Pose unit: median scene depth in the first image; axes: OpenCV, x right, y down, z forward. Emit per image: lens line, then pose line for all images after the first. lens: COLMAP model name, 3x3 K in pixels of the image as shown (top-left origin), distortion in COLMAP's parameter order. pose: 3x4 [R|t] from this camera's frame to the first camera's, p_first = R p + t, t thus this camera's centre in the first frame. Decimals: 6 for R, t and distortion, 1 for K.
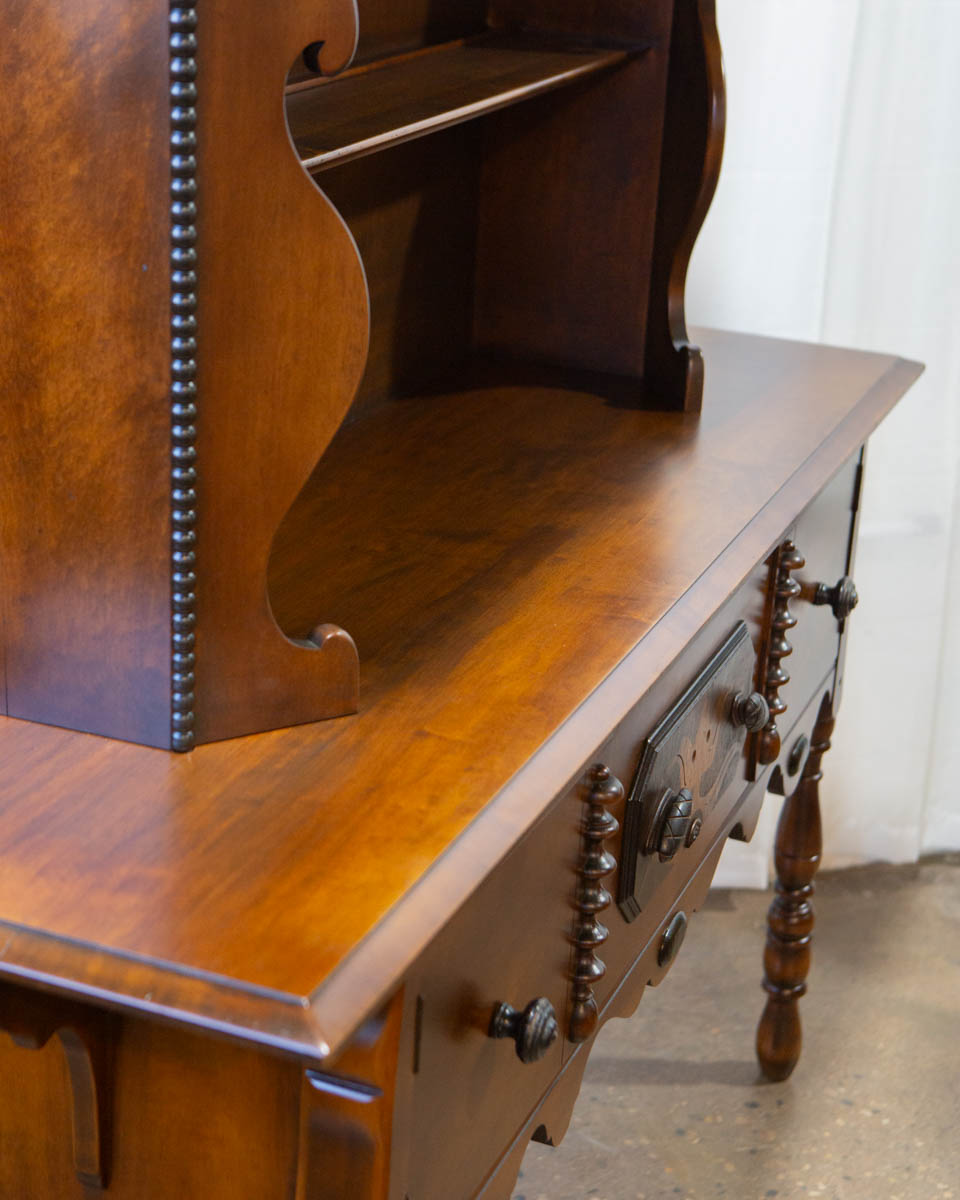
lens RADIAL K [[2254.6, 0, 480.0], [0, 2254.6, 622.4], [0, 0, 1]] dist [0.061888, 0.107455]
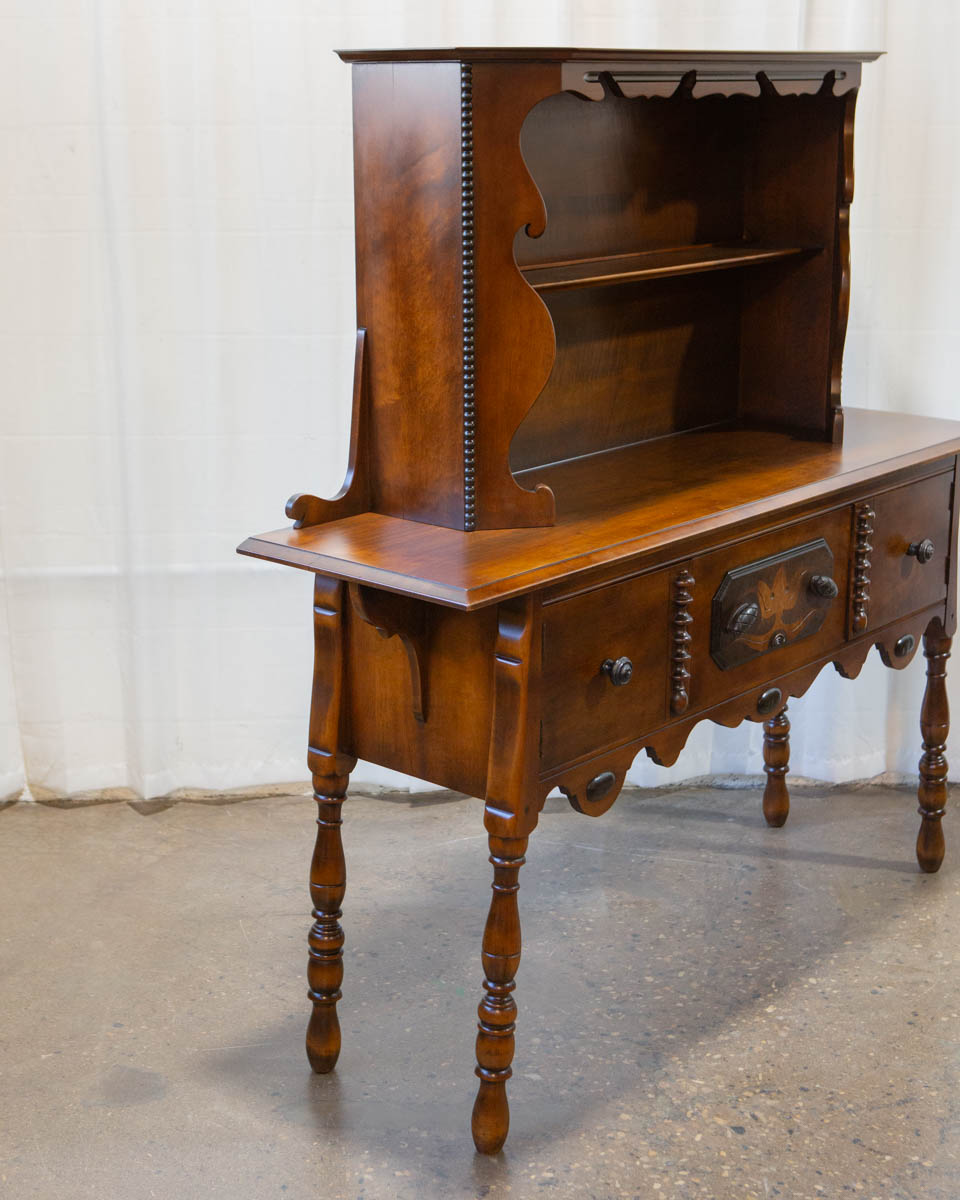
lens RADIAL K [[1877.0, 0, 480.0], [0, 1877.0, 600.0], [0, 0, 1]] dist [0.023376, 0.065736]
pose [[0.944101, 0.040370, -0.327175, 0.524908], [-0.074249, 0.993012, -0.091725, 0.312320], [0.321186, 0.110890, 0.940501, -0.810050]]
